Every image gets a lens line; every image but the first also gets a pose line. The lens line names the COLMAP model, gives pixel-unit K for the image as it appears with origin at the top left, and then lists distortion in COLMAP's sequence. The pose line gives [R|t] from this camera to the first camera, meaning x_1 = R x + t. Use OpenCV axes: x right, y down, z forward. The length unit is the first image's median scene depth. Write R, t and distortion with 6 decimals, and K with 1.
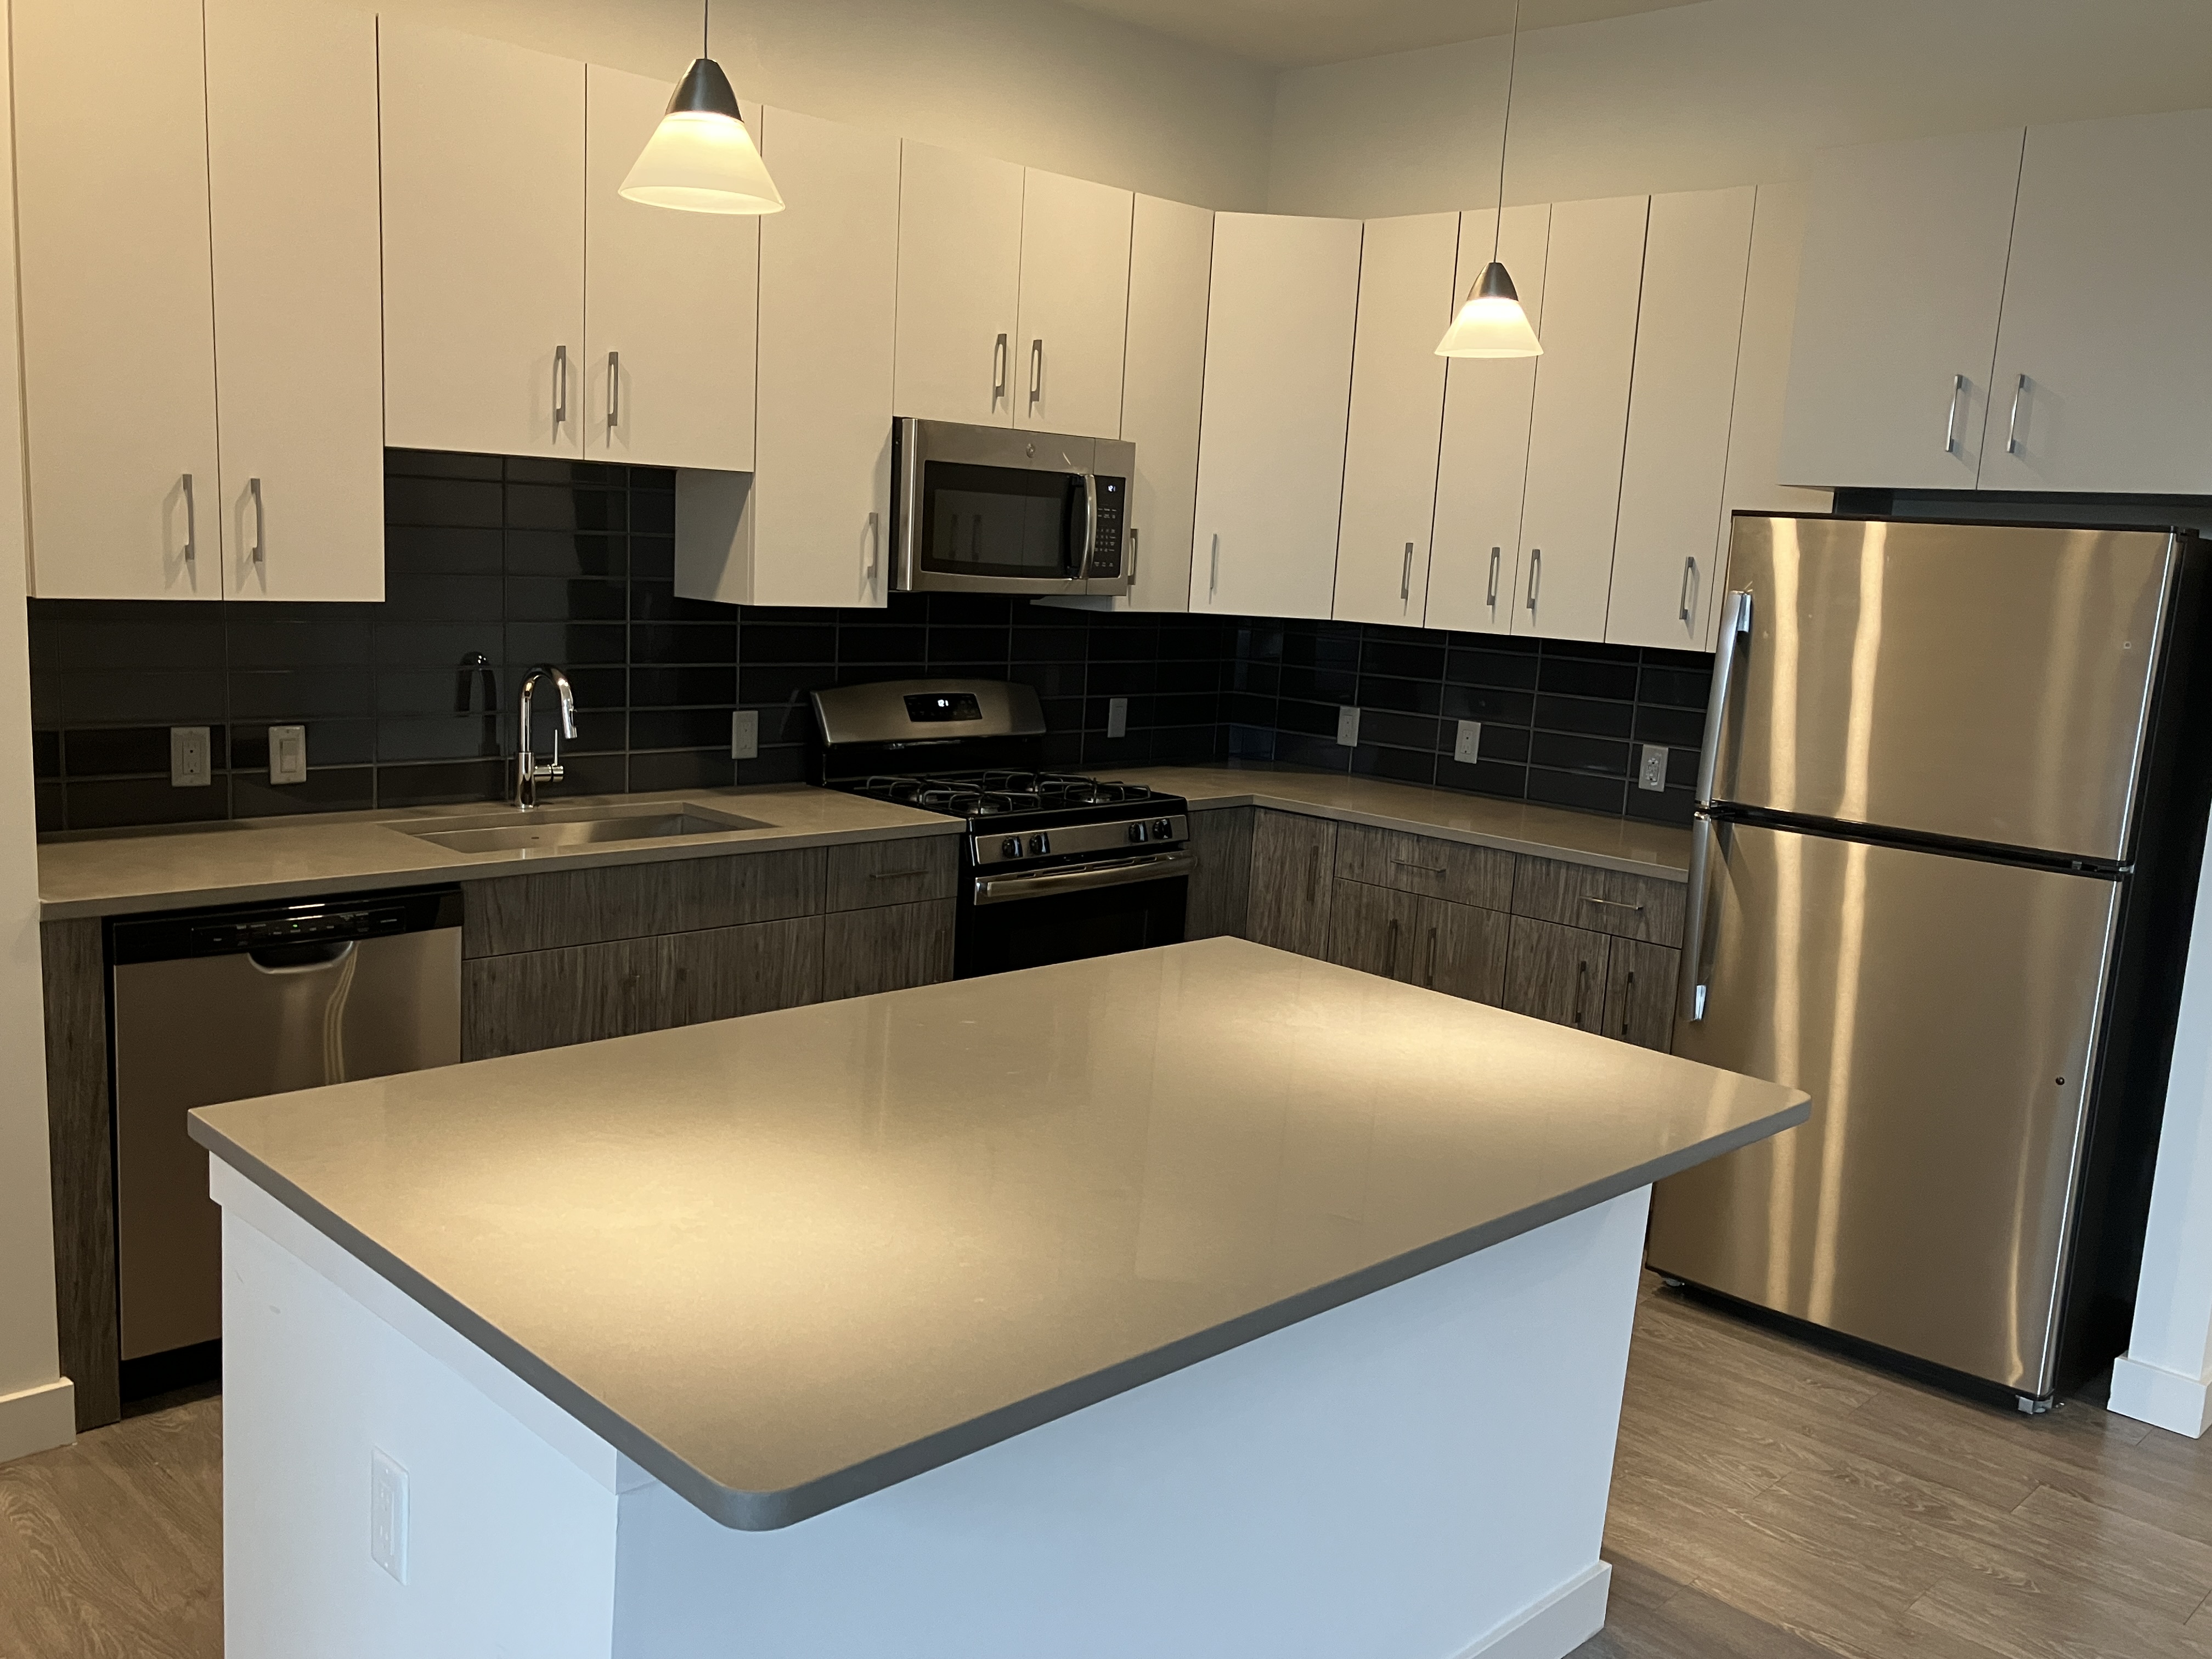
lens RADIAL K [[1878.1, 0, 1106.0], [0, 1878.1, 829.5], [0, 0, 1]] dist [0.047512, -0.051870]
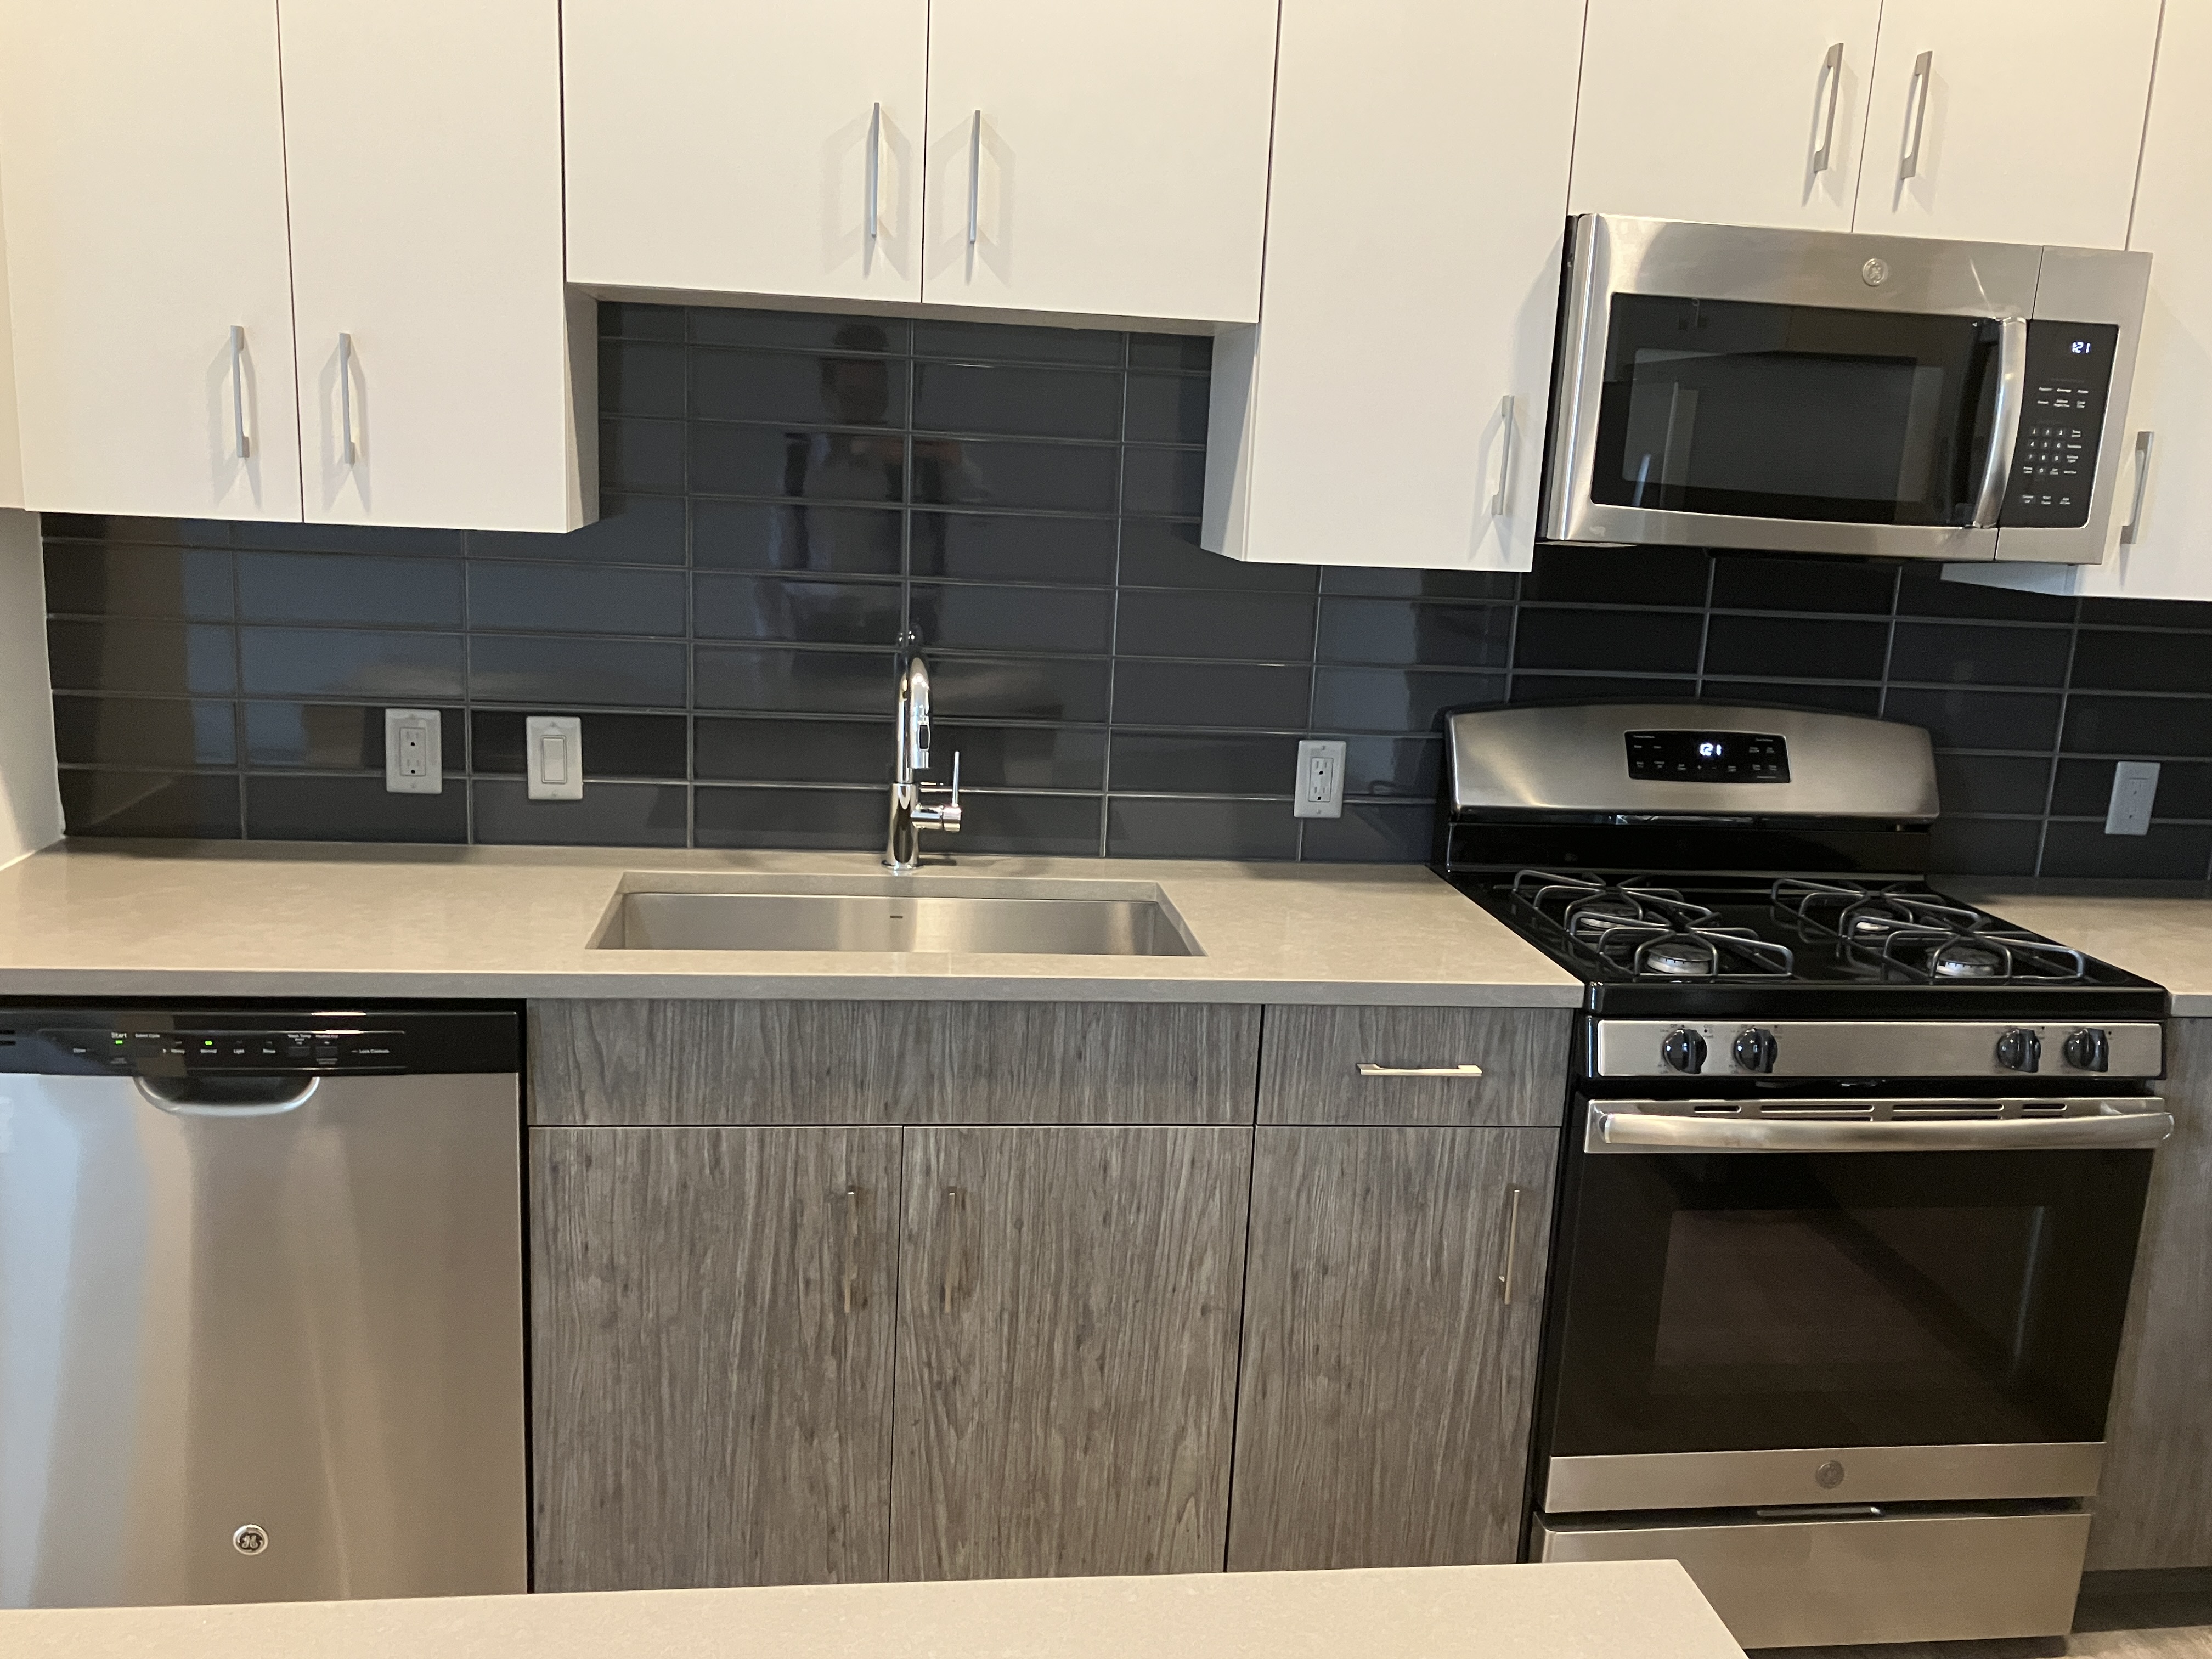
lens RADIAL K [[1878.1, 0, 1106.0], [0, 1878.1, 829.5], [0, 0, 1]] dist [0.047512, -0.051870]
pose [[0.795351, 0.105137, -0.596962, 0.124225], [-0.101953, 0.994015, 0.039231, -0.054074], [0.597514, 0.029659, 0.801310, 0.503746]]
